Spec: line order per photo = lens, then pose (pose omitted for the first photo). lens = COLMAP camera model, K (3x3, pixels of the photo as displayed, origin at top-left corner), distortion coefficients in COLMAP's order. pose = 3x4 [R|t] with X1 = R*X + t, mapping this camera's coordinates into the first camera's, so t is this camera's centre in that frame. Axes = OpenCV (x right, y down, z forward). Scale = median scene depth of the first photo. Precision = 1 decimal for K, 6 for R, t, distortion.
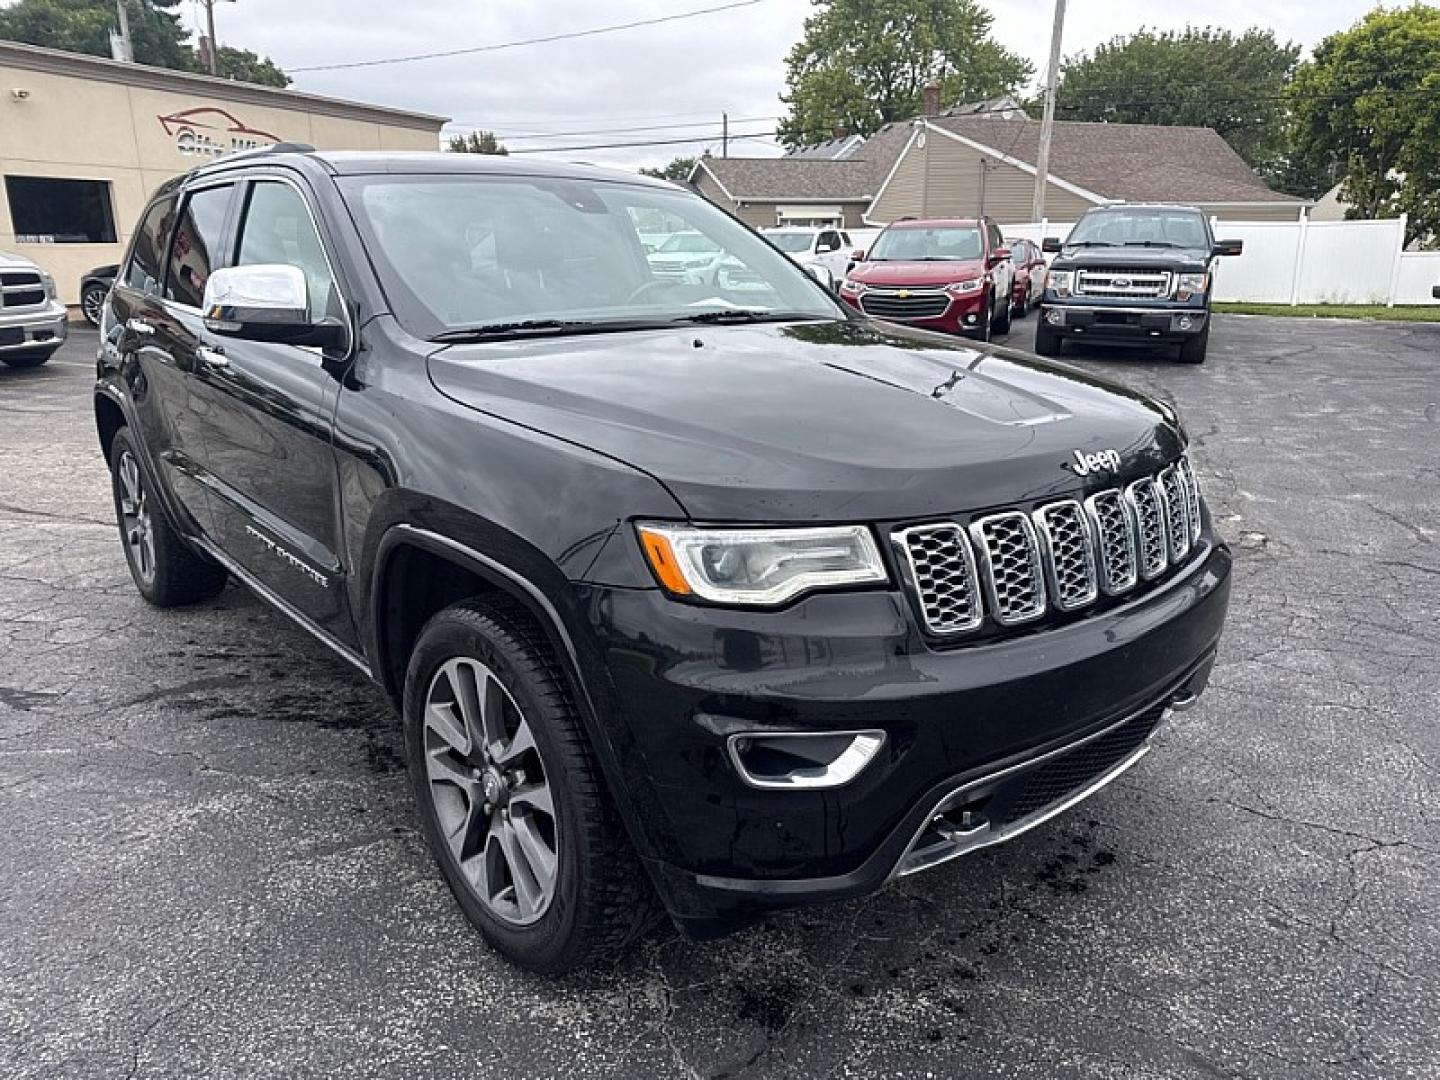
lens RADIAL K [[1021.0, 0, 720.0], [0, 1021.0, 540.0], [0, 0, 1]] dist [0.001955, -0.000120]
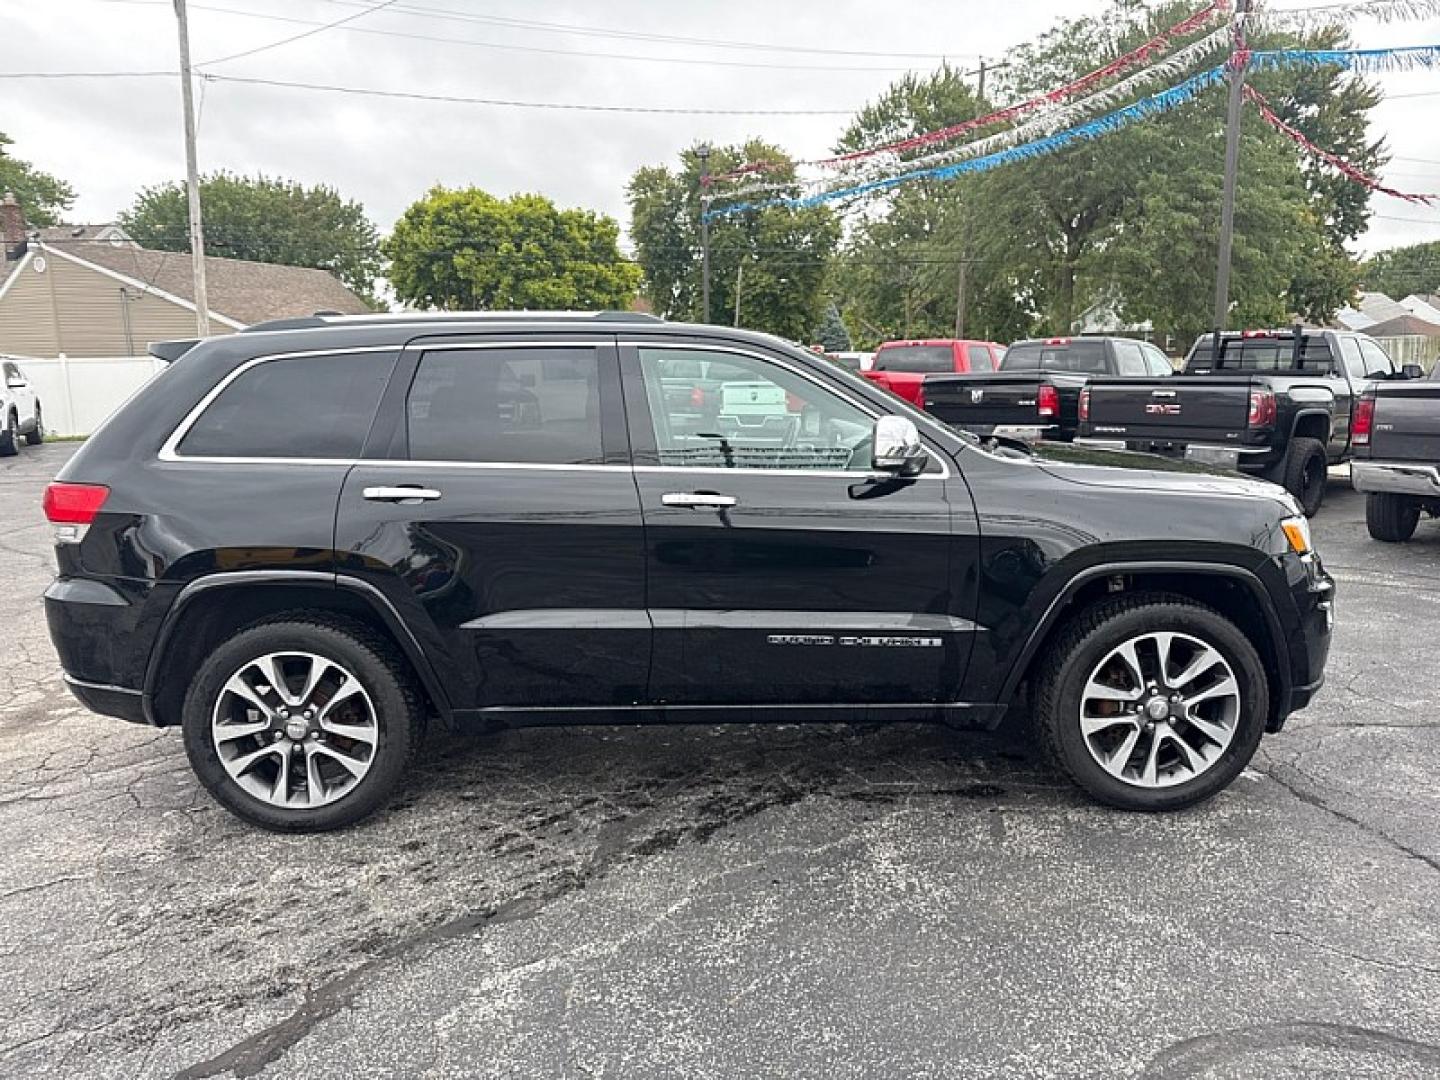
lens RADIAL K [[1009.2, 0, 719.7], [0, 1009.2, 563.1], [0, 0, 1]] dist [-0.002512, -0.003779]
pose [[0.644379, -0.150796, 0.749691, -0.132455], [0.221086, 0.975235, 0.006134, -0.011367], [-0.732050, 0.161793, 0.661760, 0.027599]]
